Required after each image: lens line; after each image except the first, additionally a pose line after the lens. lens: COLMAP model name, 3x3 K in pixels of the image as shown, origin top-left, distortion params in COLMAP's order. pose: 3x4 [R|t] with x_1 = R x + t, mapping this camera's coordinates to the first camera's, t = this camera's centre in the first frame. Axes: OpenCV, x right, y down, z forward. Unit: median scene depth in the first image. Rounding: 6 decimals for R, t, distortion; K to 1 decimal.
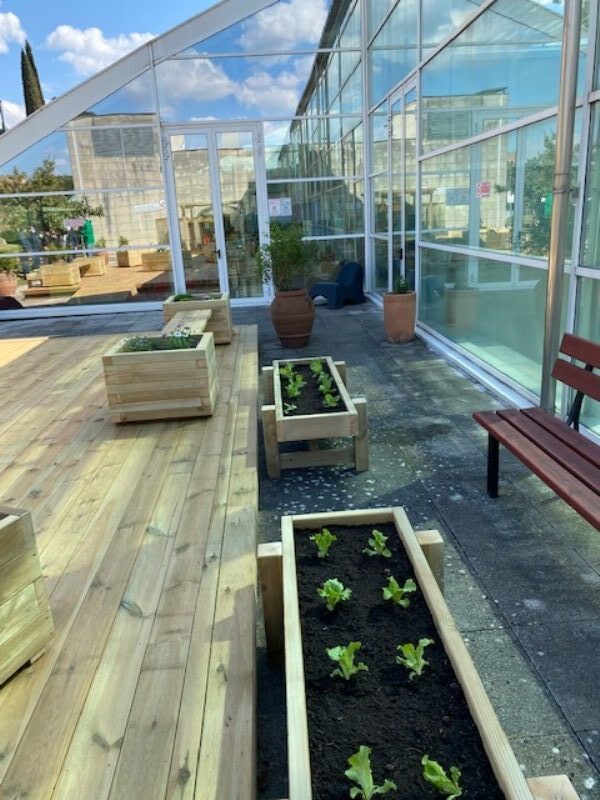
lens RADIAL K [[615.9, 0, 300.0], [0, 615.9, 400.0], [0, 0, 1]] dist [-0.005687, -0.002183]
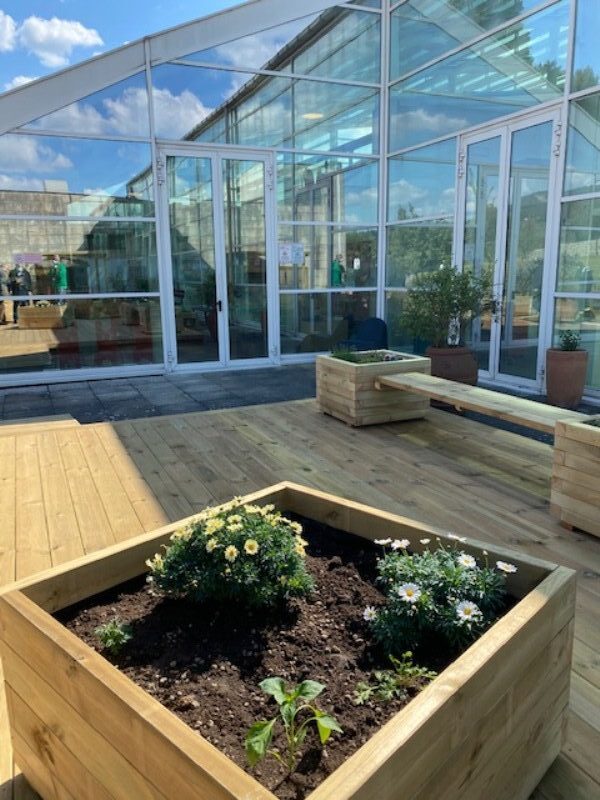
lens RADIAL K [[615.9, 0, 300.0], [0, 615.9, 400.0], [0, 0, 1]] dist [-0.005687, -0.002183]
pose [[0.933666, -0.031038, 0.356797, -0.321951], [0.067440, 0.993652, -0.090038, -0.035403], [-0.351737, 0.108128, 0.929833, 0.227438]]
